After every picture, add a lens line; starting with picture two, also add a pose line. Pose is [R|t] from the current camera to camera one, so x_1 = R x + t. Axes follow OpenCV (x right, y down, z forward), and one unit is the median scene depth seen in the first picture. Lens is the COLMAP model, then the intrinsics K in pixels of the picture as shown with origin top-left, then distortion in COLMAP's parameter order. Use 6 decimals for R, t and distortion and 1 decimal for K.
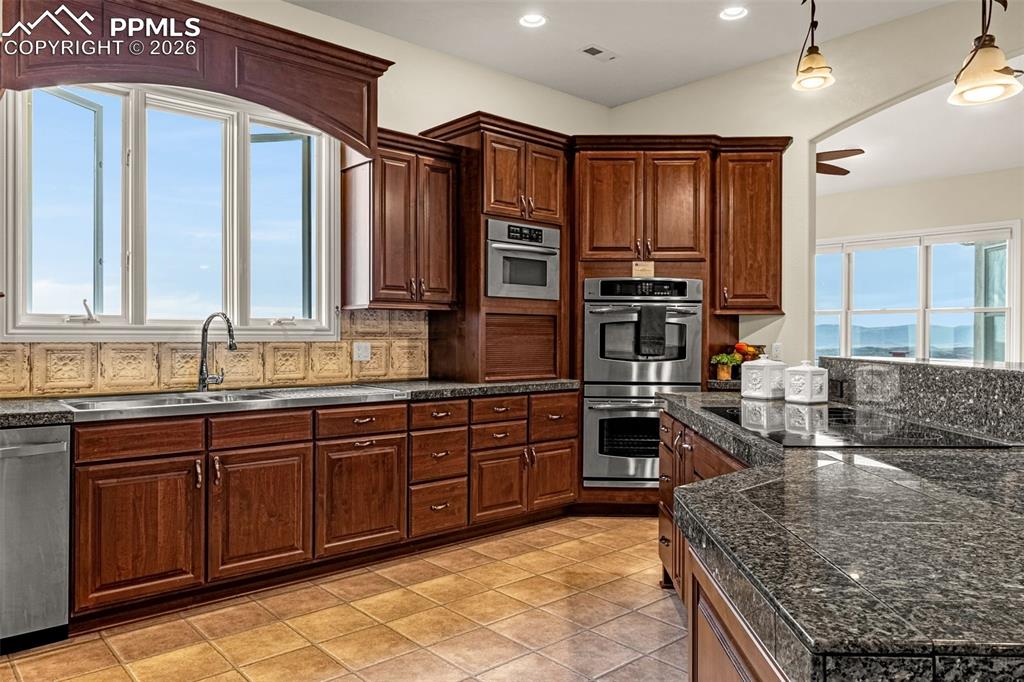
lens RADIAL K [[722.8, 0, 505.7], [0, 722.8, 341.3], [0, 0, 1]] dist [-0.002349, 0.001764]
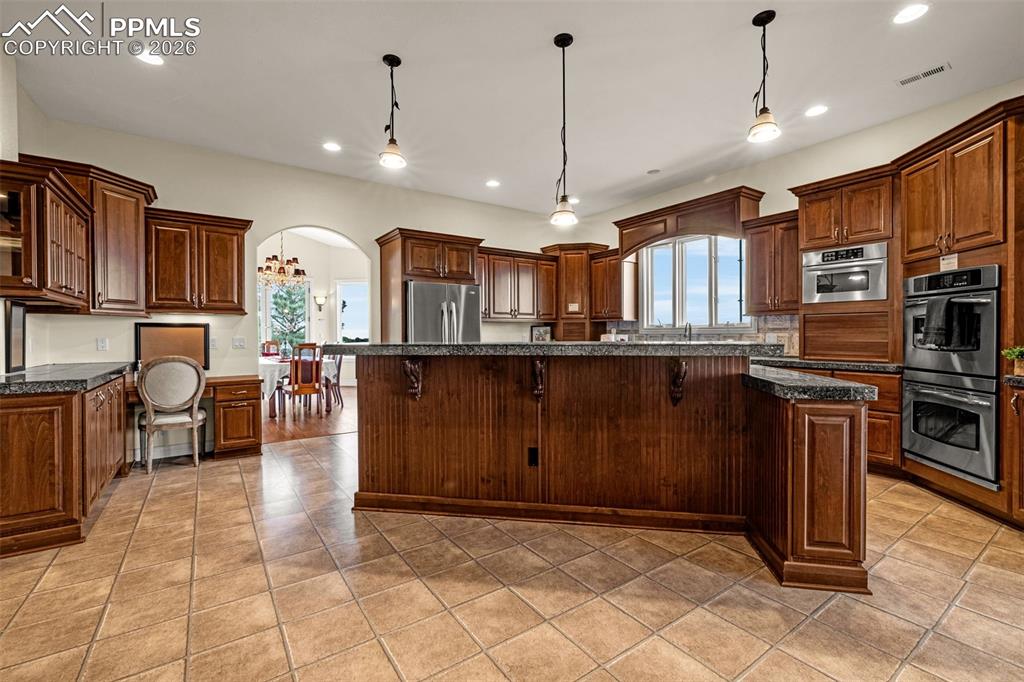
lens RADIAL K [[442.0, 0, 520.8], [0, 442.0, 346.2], [0, 0, 1]] dist [0.000089, 0.000065]
pose [[-0.105749, 0.023660, -0.994111, 1.090027], [-0.002698, 0.999706, 0.024080, 0.008367], [0.994389, 0.005229, -0.105654, 0.558927]]
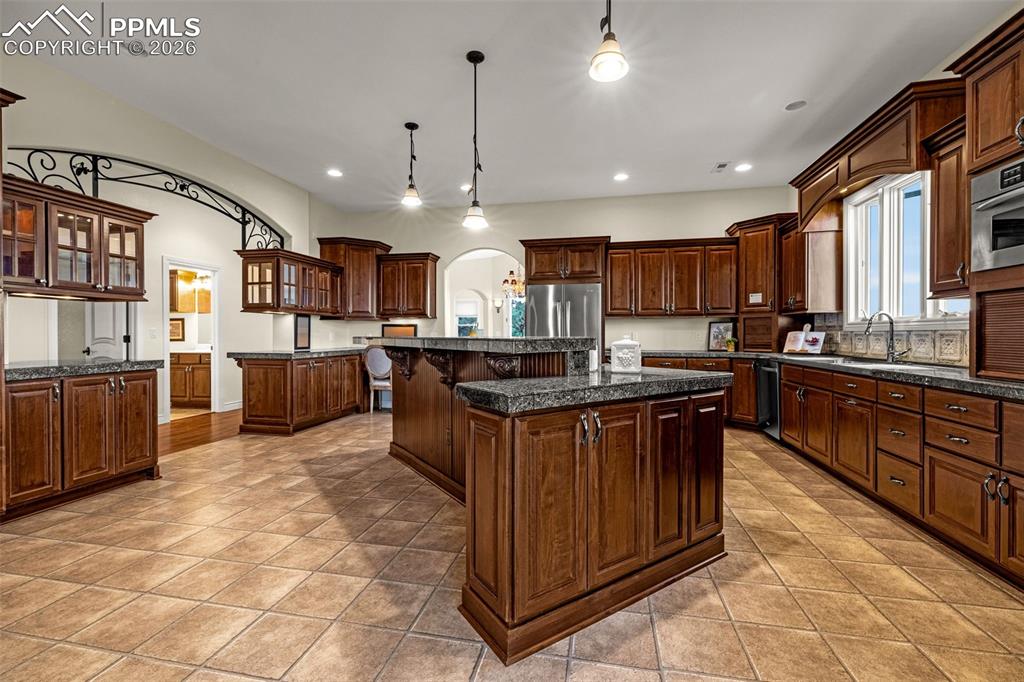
lens RADIAL K [[442.0, 0, 522.2], [0, 442.0, 341.0], [0, 0, 1]] dist [0.000089, 0.000065]
pose [[-0.796839, 0.004269, -0.604176, 0.772308], [-0.007216, 0.999836, 0.016583, 0.012967], [0.604148, 0.017574, -0.796678, 1.216835]]
